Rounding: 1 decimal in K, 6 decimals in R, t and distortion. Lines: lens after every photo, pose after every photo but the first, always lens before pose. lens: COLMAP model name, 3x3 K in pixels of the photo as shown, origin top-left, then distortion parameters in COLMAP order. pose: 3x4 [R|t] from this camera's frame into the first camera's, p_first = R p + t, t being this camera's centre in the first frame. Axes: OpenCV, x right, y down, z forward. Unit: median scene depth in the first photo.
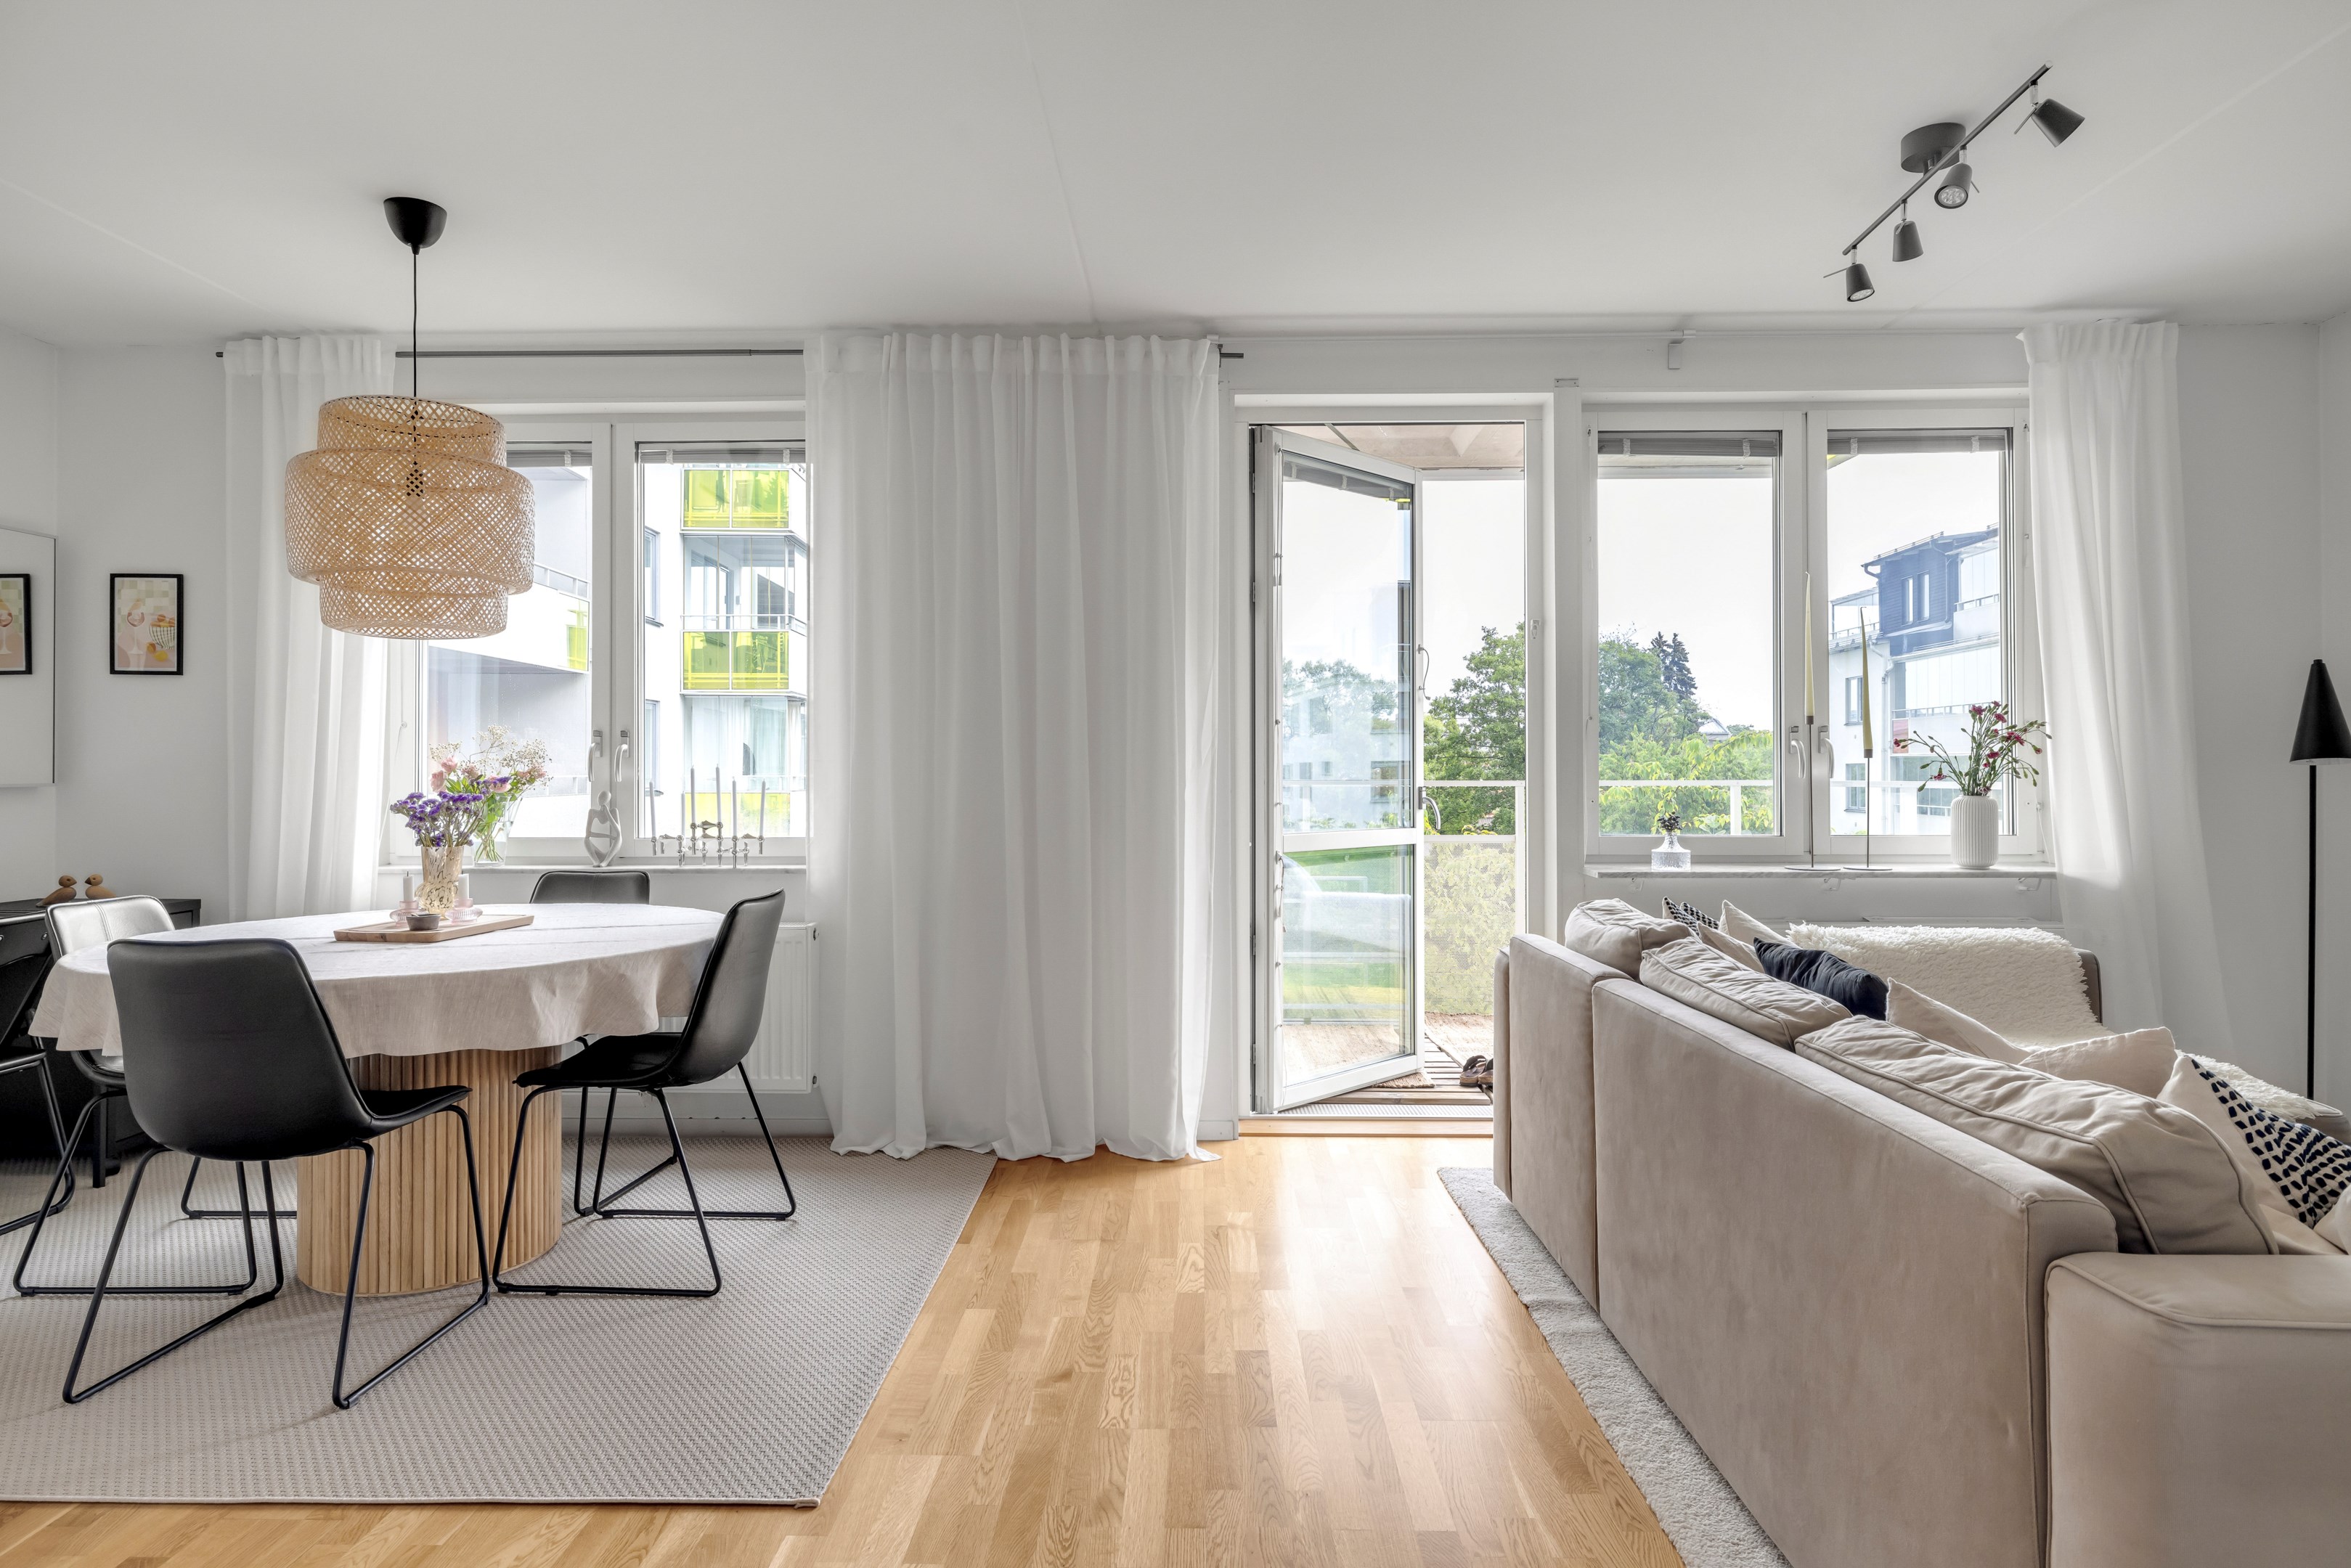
lens RADIAL K [[1337.6, 0, 1175.8], [0, 1337.6, 760.5], [0, 0, 1]] dist [0.007864, -0.004749]
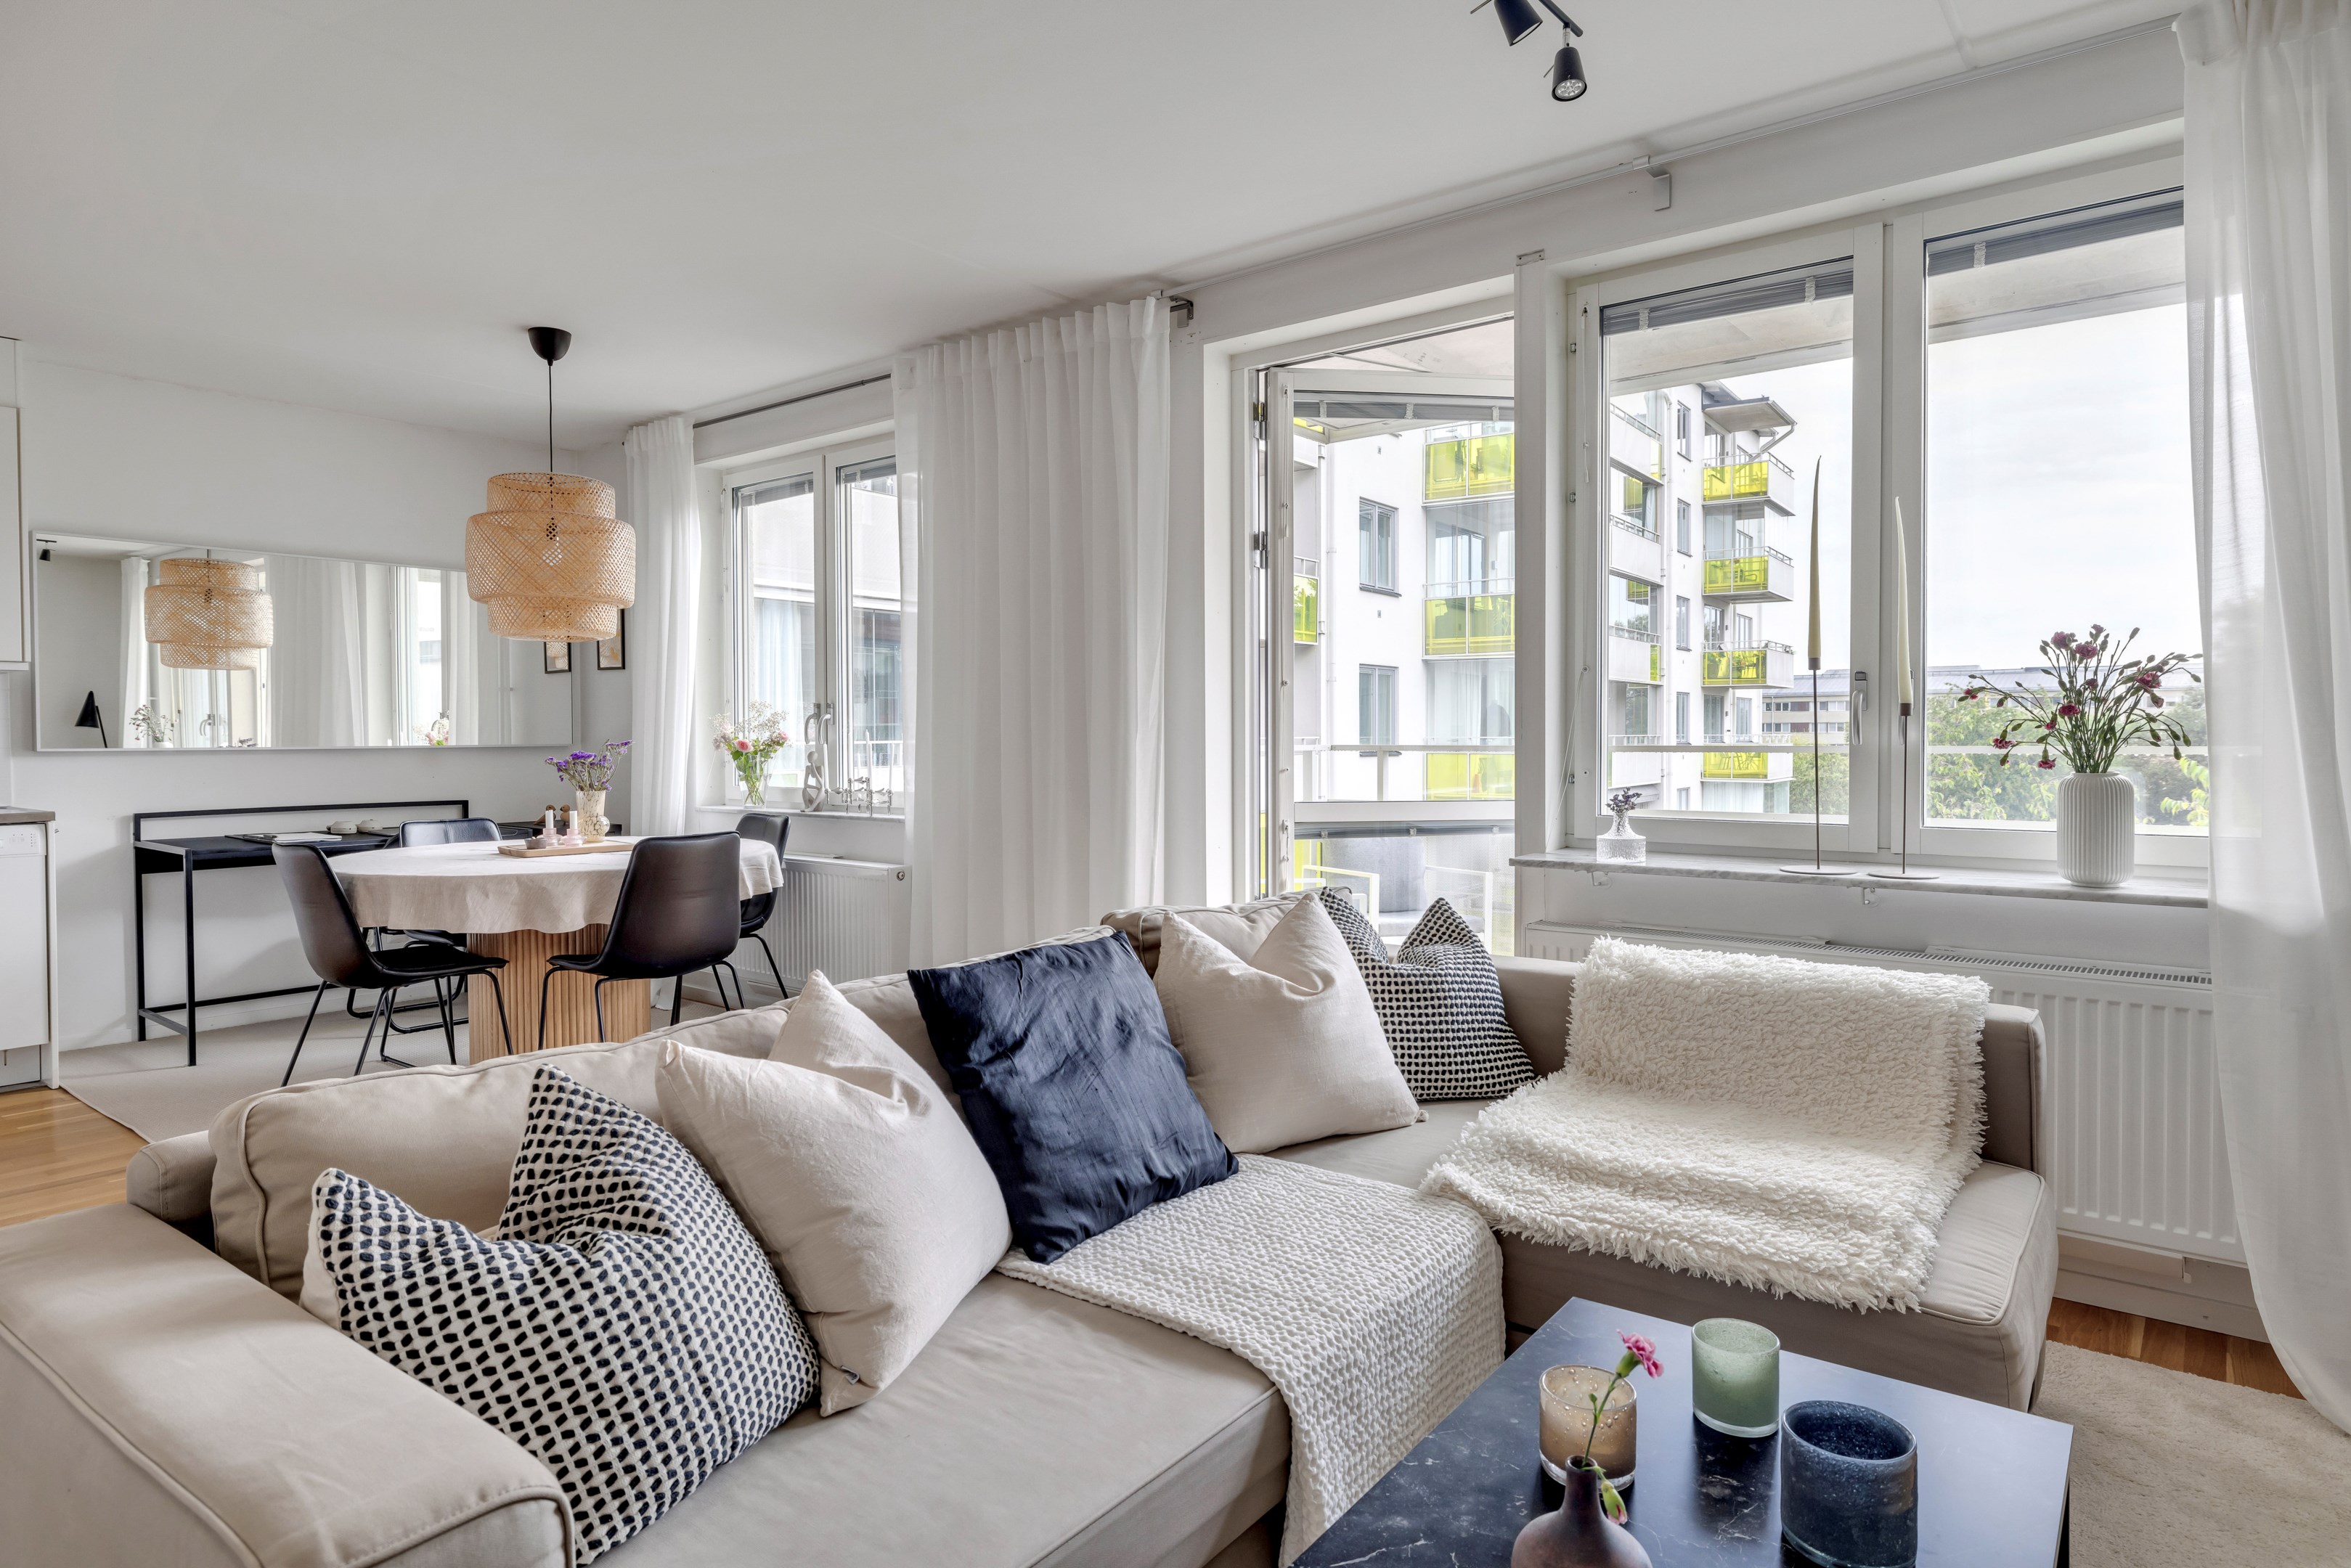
lens RADIAL K [[1337.6, 0, 1168.9], [0, 1337.6, 757.9], [0, 0, 1]] dist [0.007864, -0.004749]
pose [[0.793823, 0.009729, -0.608071, 0.627973], [0.007105, 0.999655, 0.025269, -0.000423], [0.608108, -0.024379, 0.793480, 0.217603]]
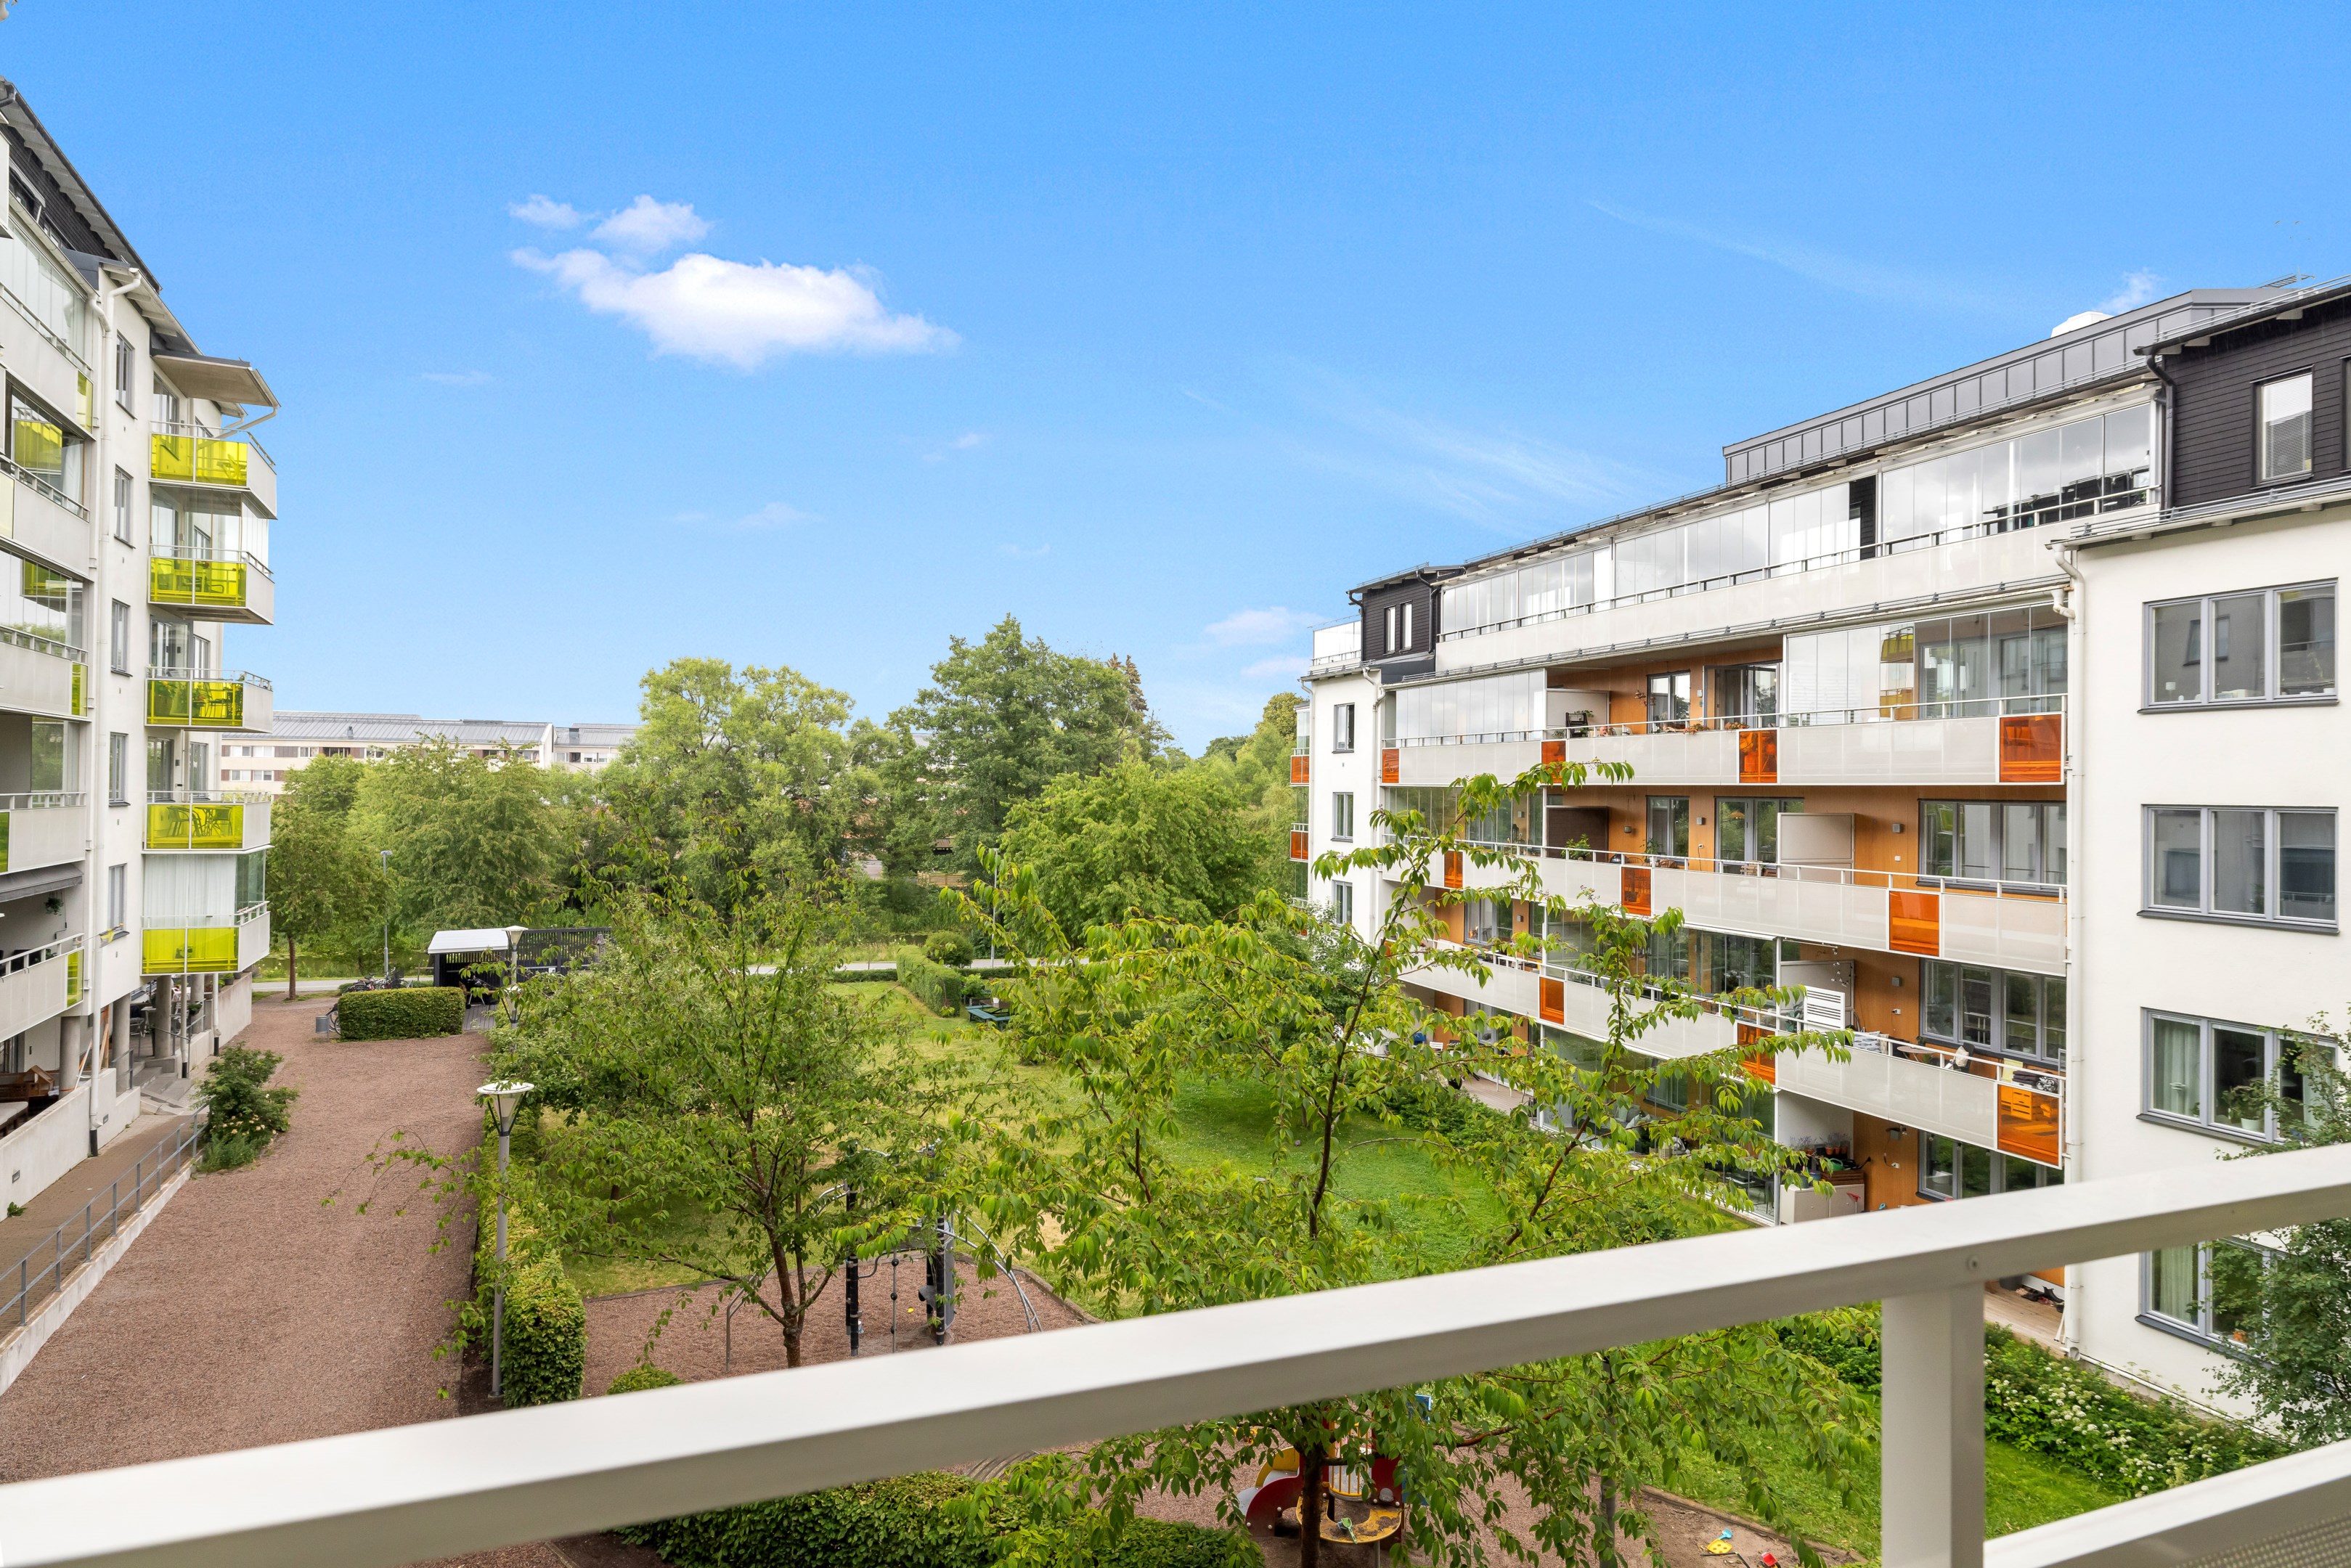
lens RADIAL K [[1360.1, 0, 1173.0], [0, 1360.1, 760.5], [0, 0, 1]] dist [0.000650, -0.001000]
pose [[0.917668, 0.020717, 0.396808, -0.031078], [-0.016542, 0.999766, -0.013941, -0.048959], [-0.397004, 0.006230, 0.917796, 1.397636]]
